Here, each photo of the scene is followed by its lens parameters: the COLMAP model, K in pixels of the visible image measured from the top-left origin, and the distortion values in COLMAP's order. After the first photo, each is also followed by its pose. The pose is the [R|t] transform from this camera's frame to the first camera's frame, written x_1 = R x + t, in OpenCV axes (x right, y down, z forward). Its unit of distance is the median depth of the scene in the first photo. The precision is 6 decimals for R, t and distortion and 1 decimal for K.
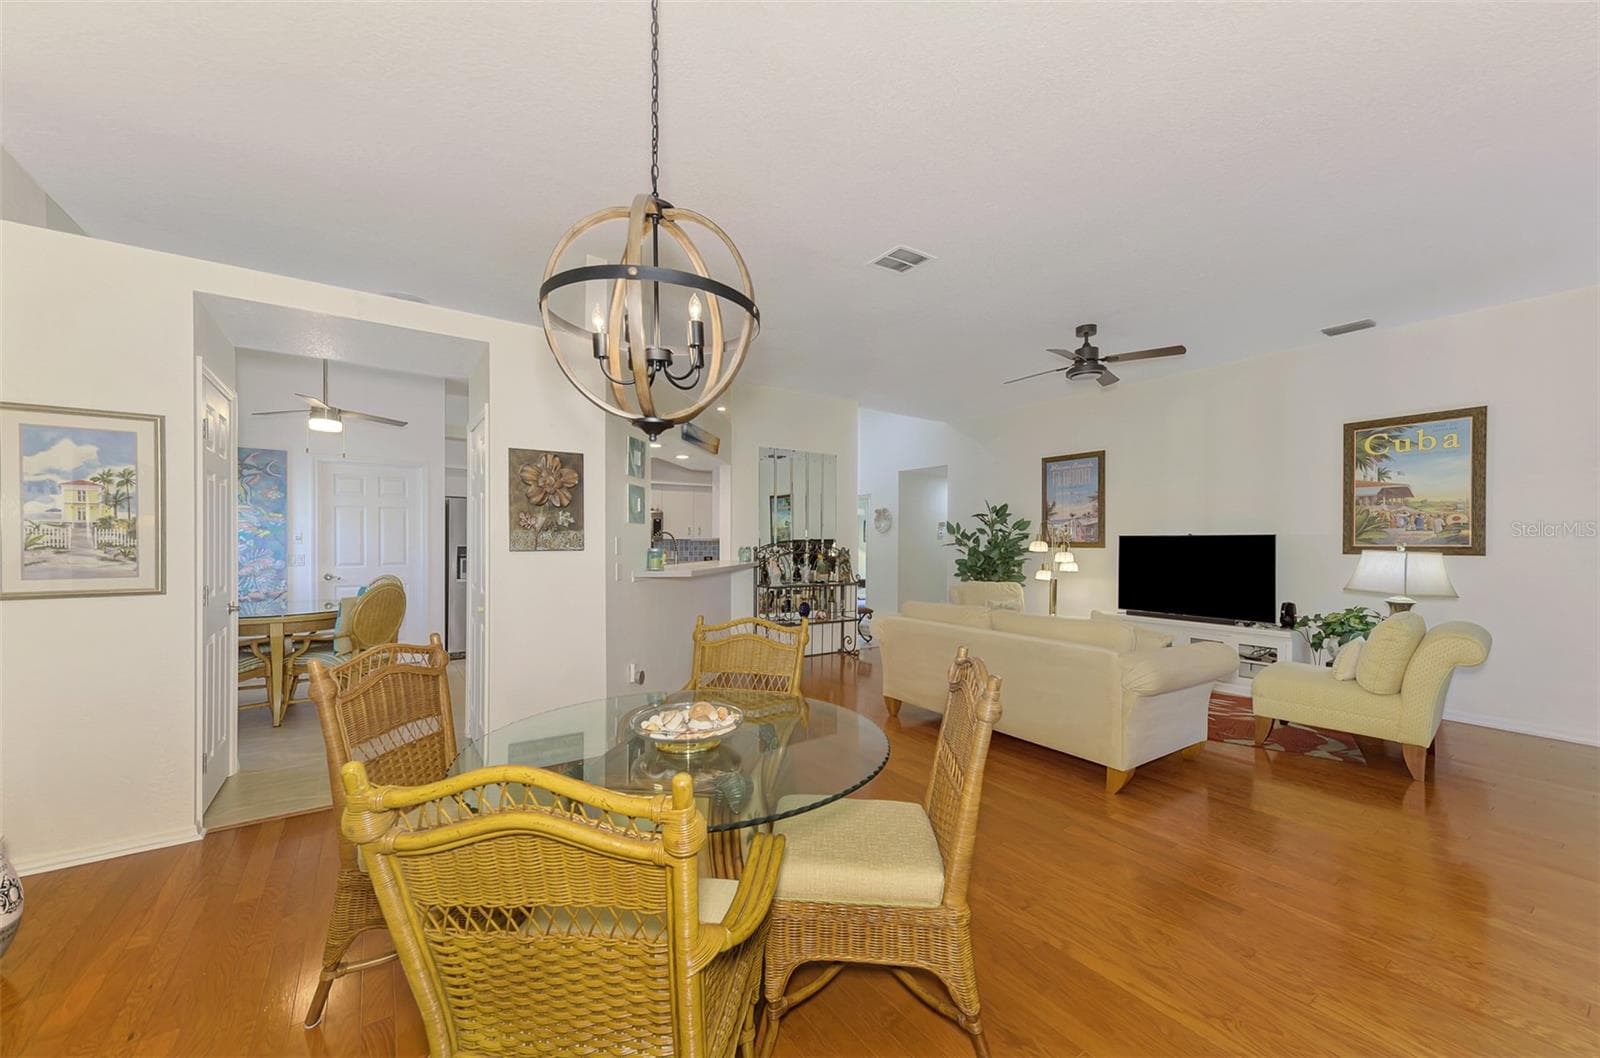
lens RADIAL K [[615.6, 0, 793.5], [0, 615.6, 542.7], [0, 0, 1]] dist [0.014942, 0.000011]
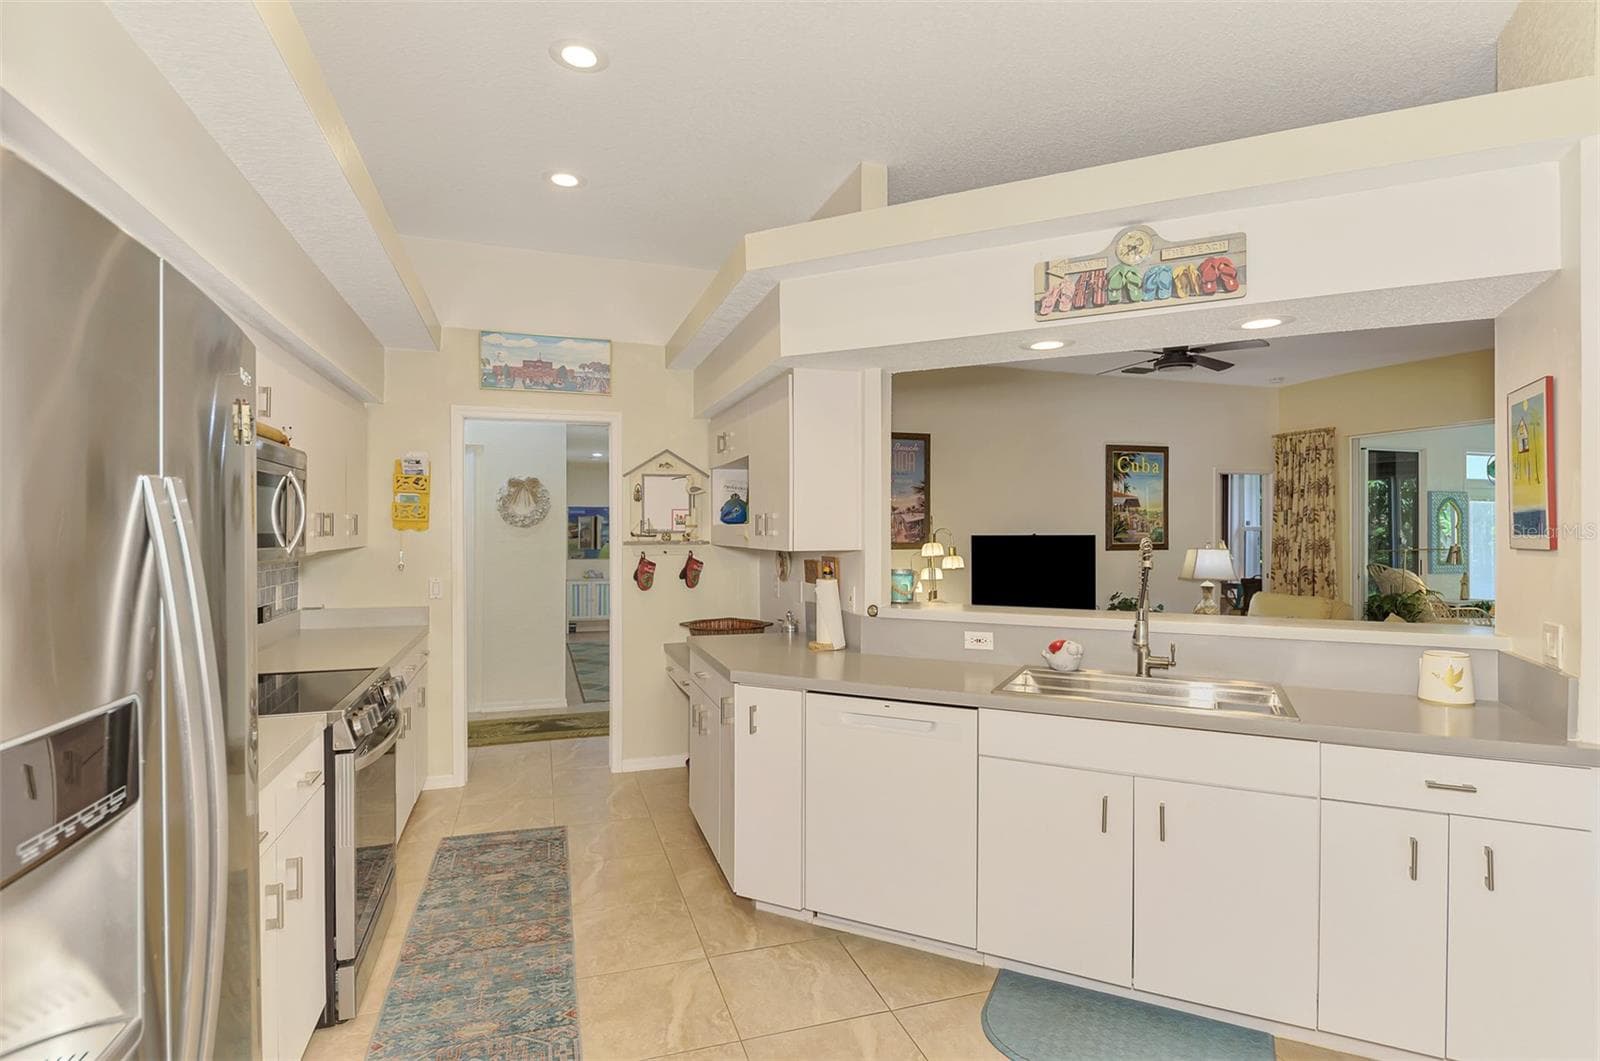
lens RADIAL K [[790.9, 0, 800.0], [0, 790.9, 530.5], [0, 0, 1]] dist [-0.003886, -0.000707]
pose [[0.275815, -0.001615, 0.961209, -0.740297], [0.002448, 0.999997, 0.000978, -0.023610], [-0.961207, 0.002083, 0.275818, 1.100307]]
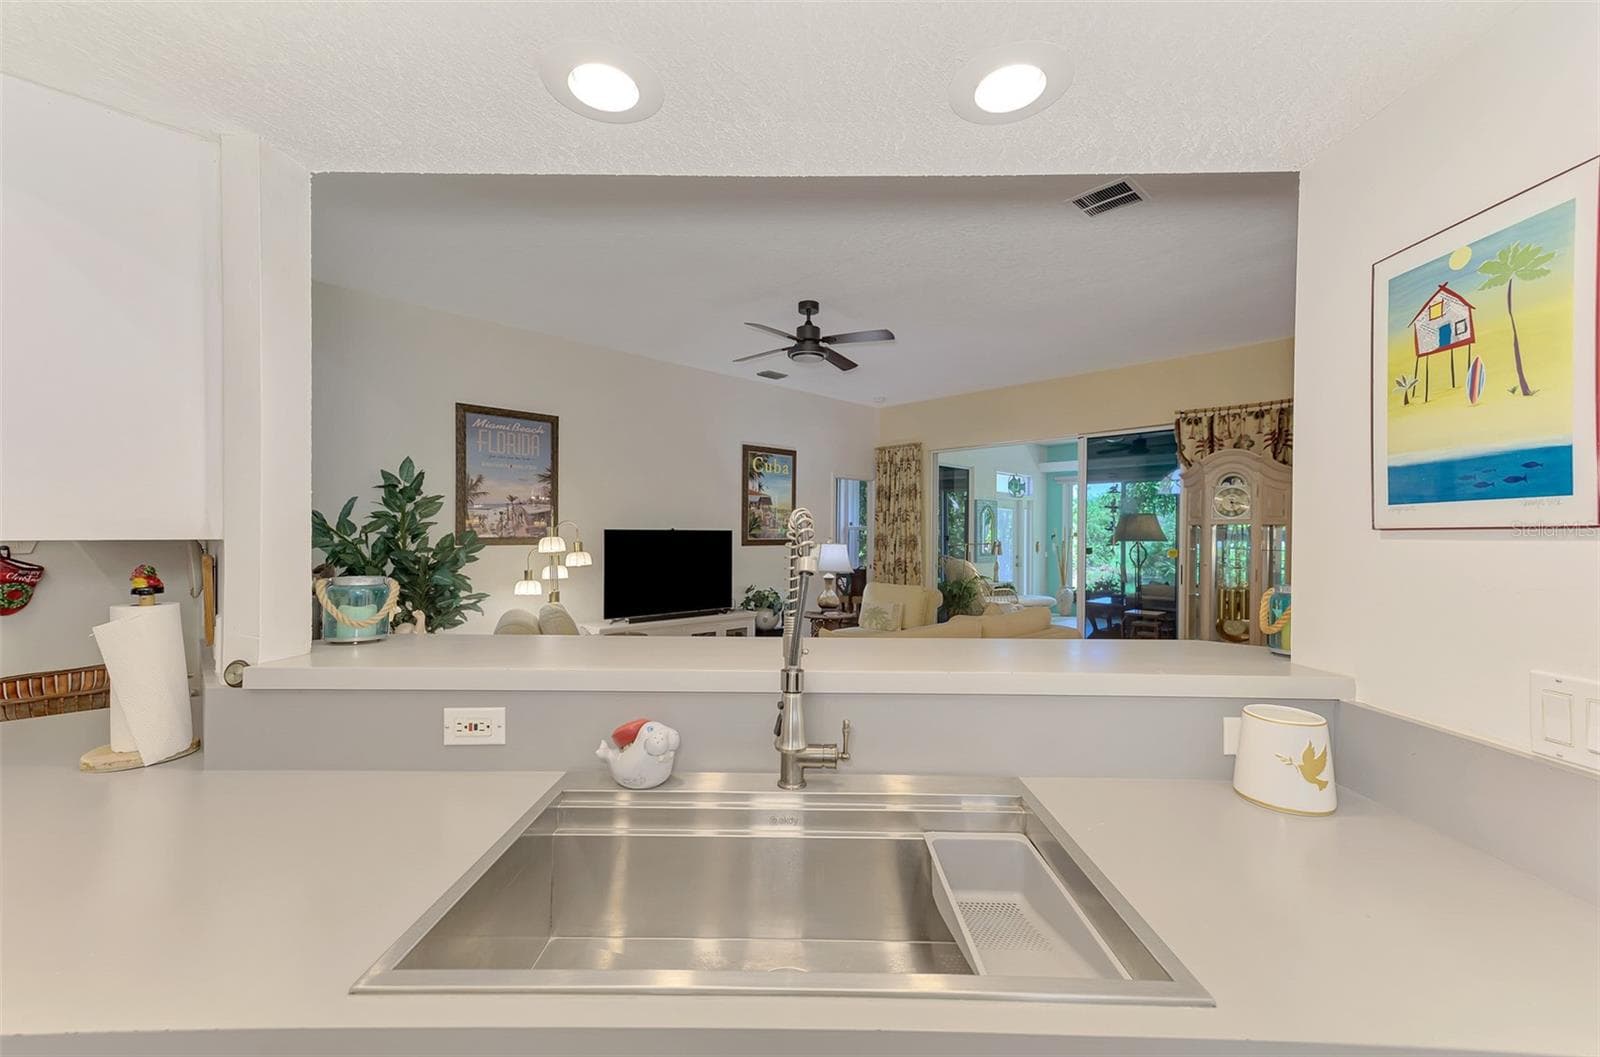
lens RADIAL K [[636.1, 0, 800.0], [0, 636.1, 528.5], [0, 0, 1]] dist [0.013685, -0.000152]
pose [[-0.174398, 0.003769, 0.984668, -0.405770], [-0.004070, 0.999981, -0.004548, -0.011616], [-0.984667, -0.004800, -0.174380, 1.063308]]
